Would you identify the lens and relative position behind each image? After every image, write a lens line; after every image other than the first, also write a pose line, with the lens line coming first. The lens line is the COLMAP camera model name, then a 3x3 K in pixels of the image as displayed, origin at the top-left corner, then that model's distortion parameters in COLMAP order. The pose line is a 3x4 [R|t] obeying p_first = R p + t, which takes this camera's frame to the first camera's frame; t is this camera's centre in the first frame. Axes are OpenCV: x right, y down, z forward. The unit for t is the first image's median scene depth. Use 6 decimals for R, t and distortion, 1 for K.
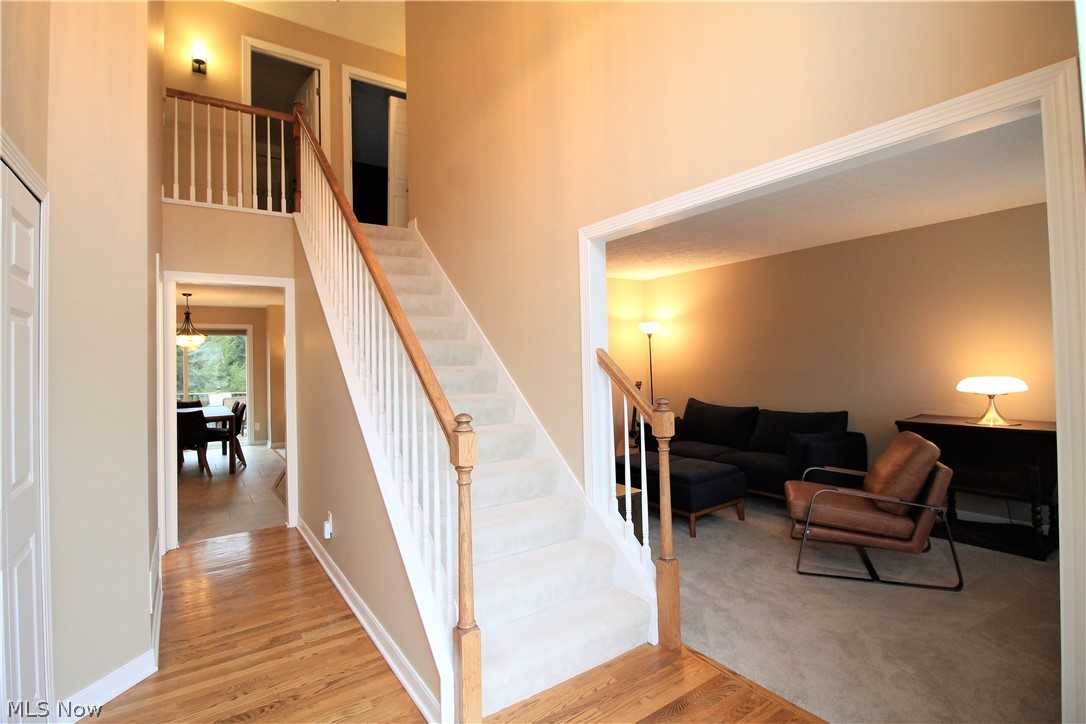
lens RADIAL K [[505.5, 0, 546.3], [0, 505.5, 341.3], [0, 0, 1]] dist [-0.003592, -0.008896]
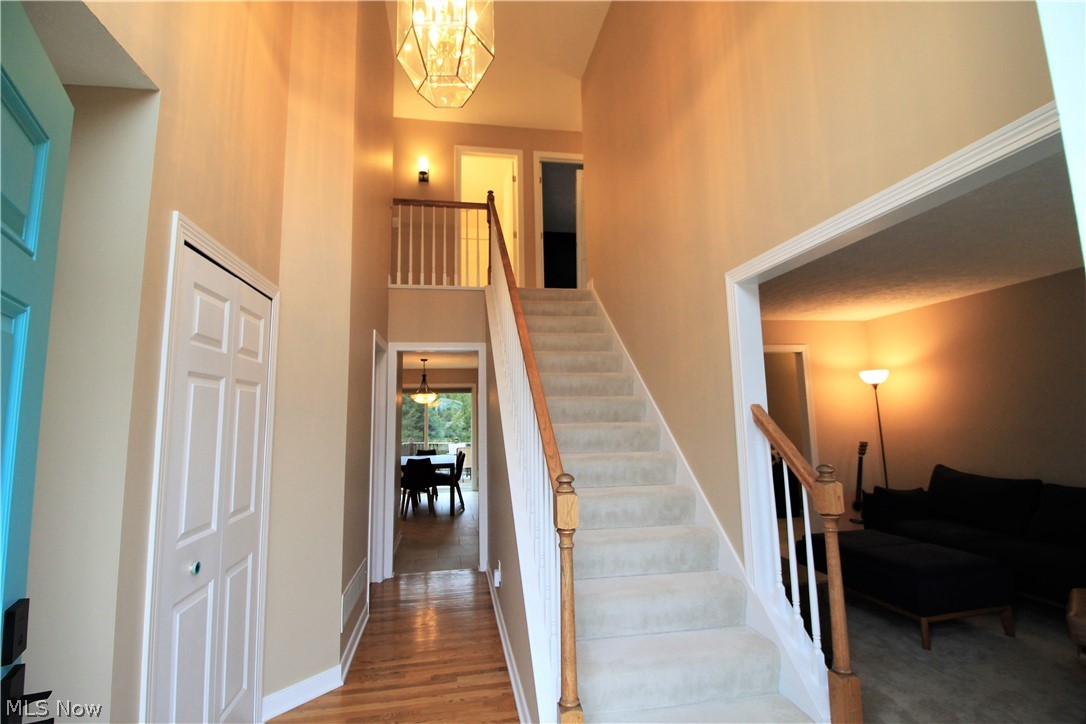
lens RADIAL K [[505.5, 0, 538.1], [0, 505.5, 345.4], [0, 0, 1]] dist [-0.003592, -0.008896]
pose [[0.911338, -0.054244, -0.408071, 0.096857], [0.013862, 0.994762, -0.101273, -0.003253], [0.411427, 0.086638, 0.907316, 0.030595]]
